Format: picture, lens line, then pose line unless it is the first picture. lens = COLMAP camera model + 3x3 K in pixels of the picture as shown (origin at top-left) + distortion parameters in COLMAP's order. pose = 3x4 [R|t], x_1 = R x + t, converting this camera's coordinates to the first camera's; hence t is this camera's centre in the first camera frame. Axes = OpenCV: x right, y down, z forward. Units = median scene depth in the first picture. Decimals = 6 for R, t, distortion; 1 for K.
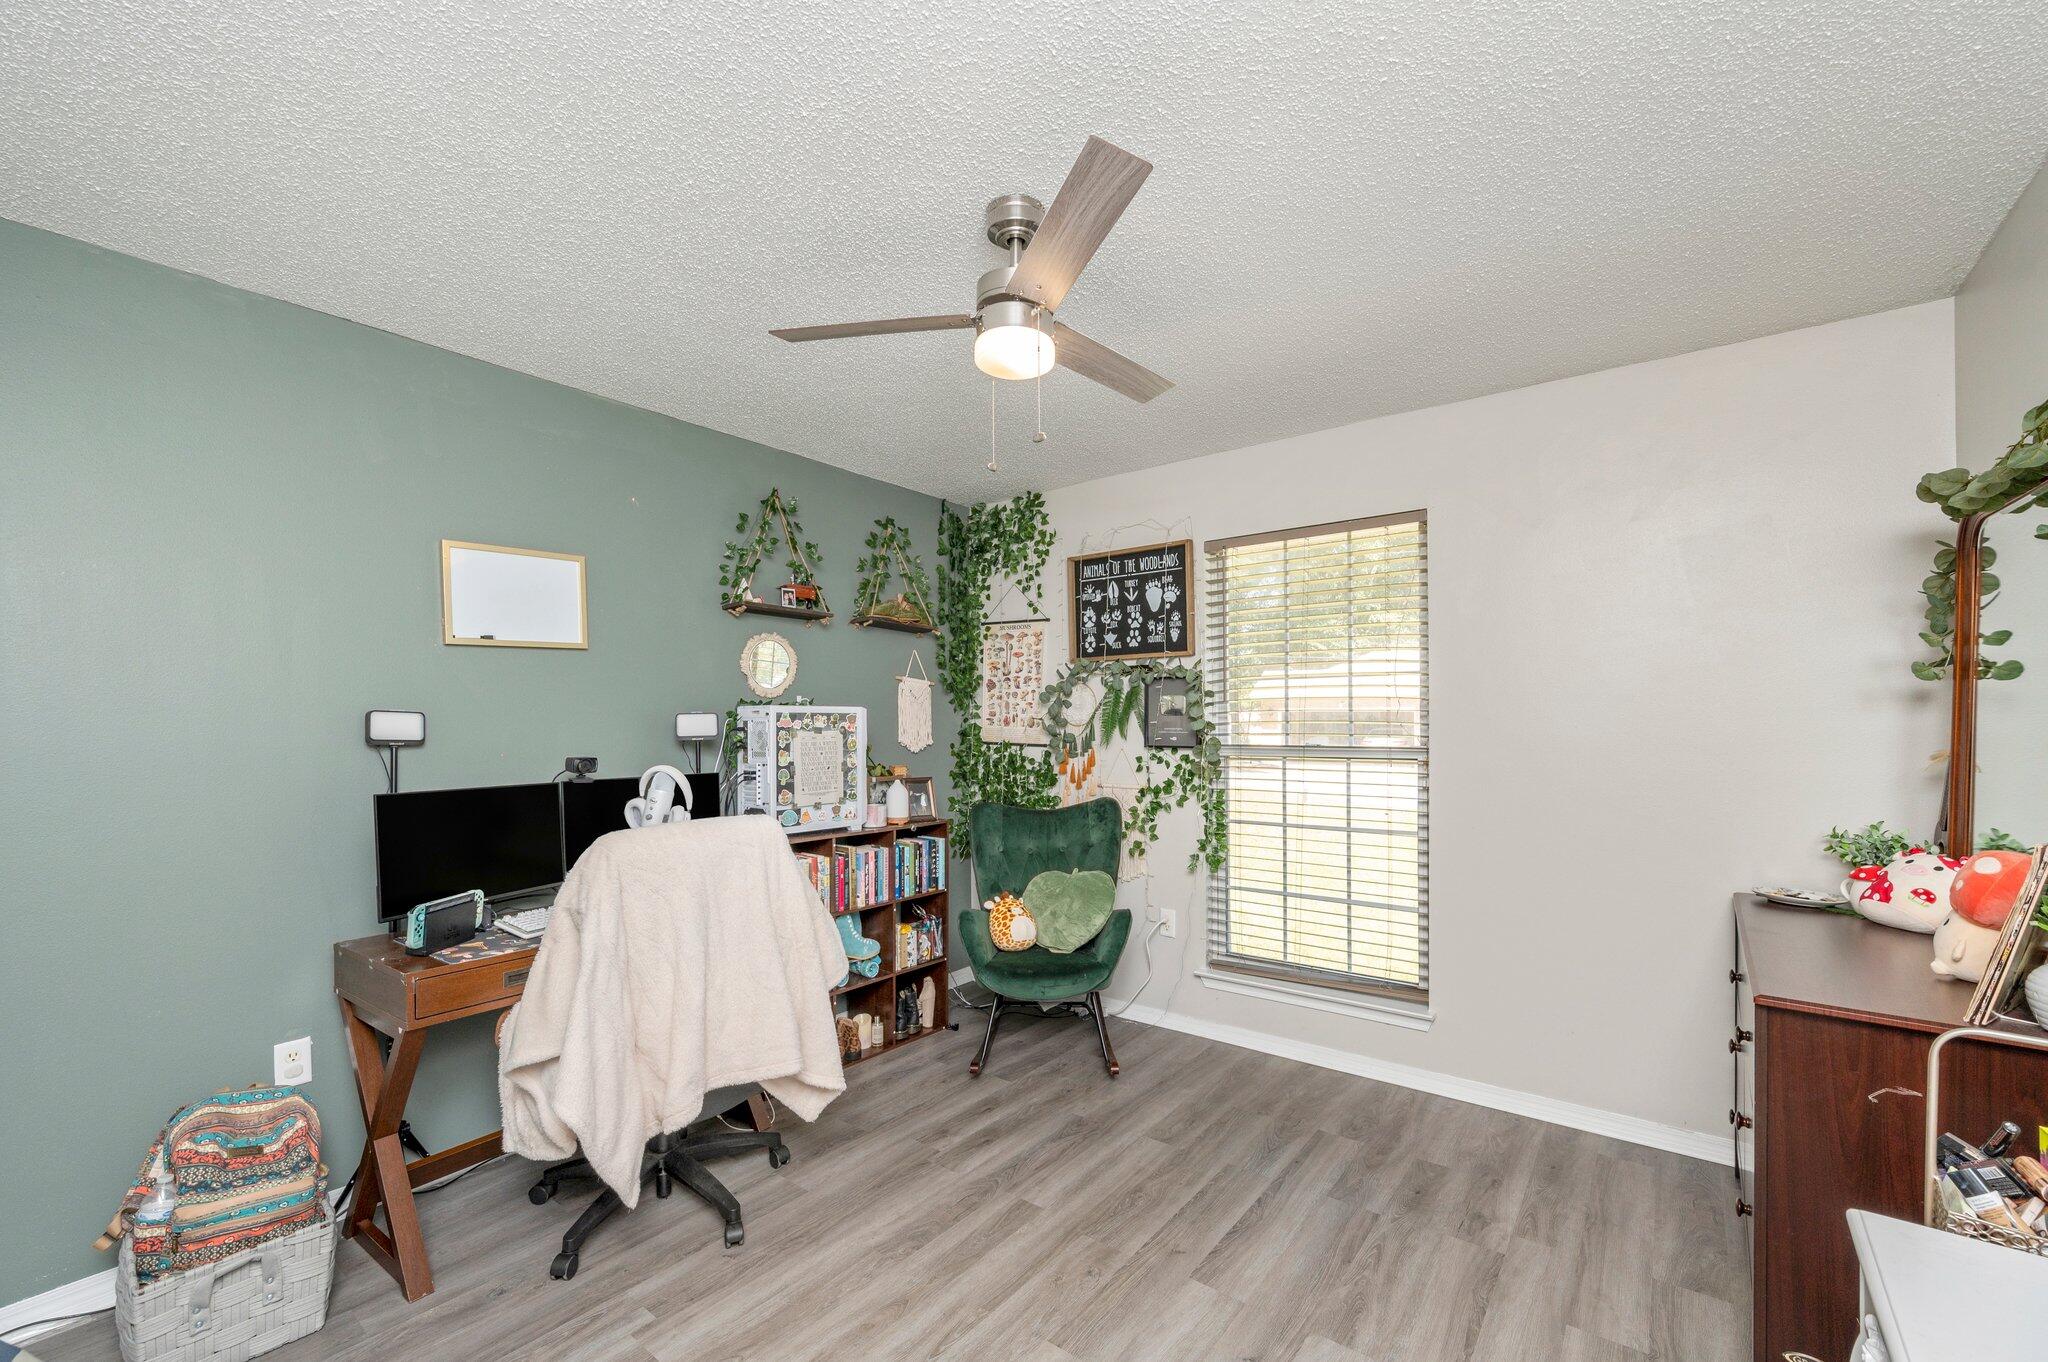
lens RADIAL K [[831.3, 0, 1012.8], [0, 831.3, 710.5], [0, 0, 1]] dist [-0.014044, 0.003776]
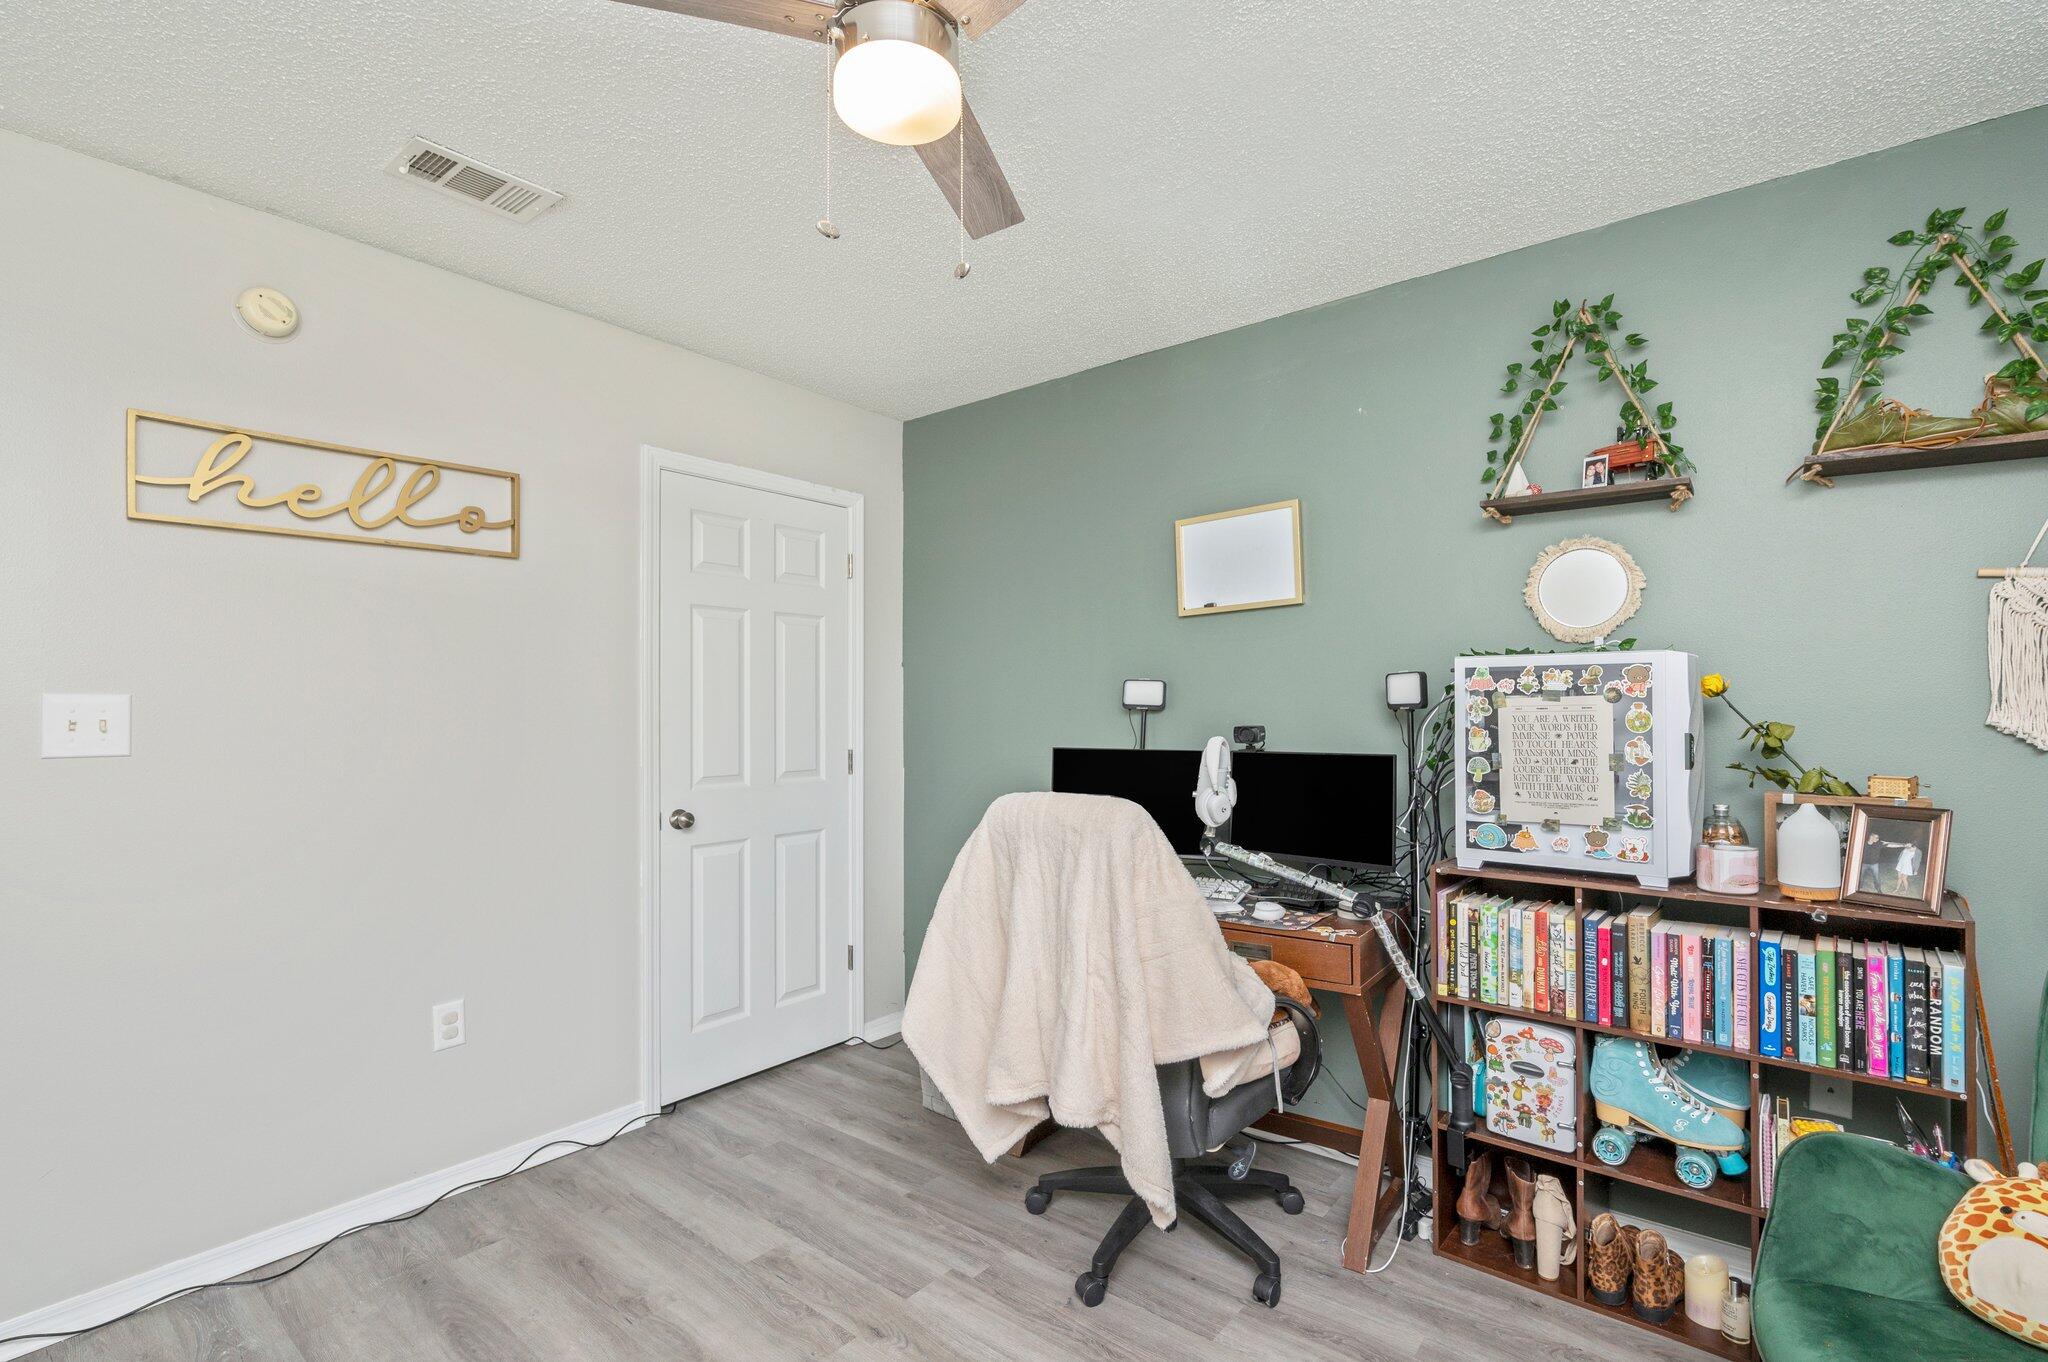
lens RADIAL K [[929.3, 0, 1025.2], [0, 929.3, 690.5], [0, 0, 1]] dist [-0.000805, -0.000449]
pose [[0.000500, -0.013510, -0.999909, 0.408240], [0.017505, 0.999756, -0.013499, 0.022351], [0.999847, -0.017497, 0.000736, 0.620608]]
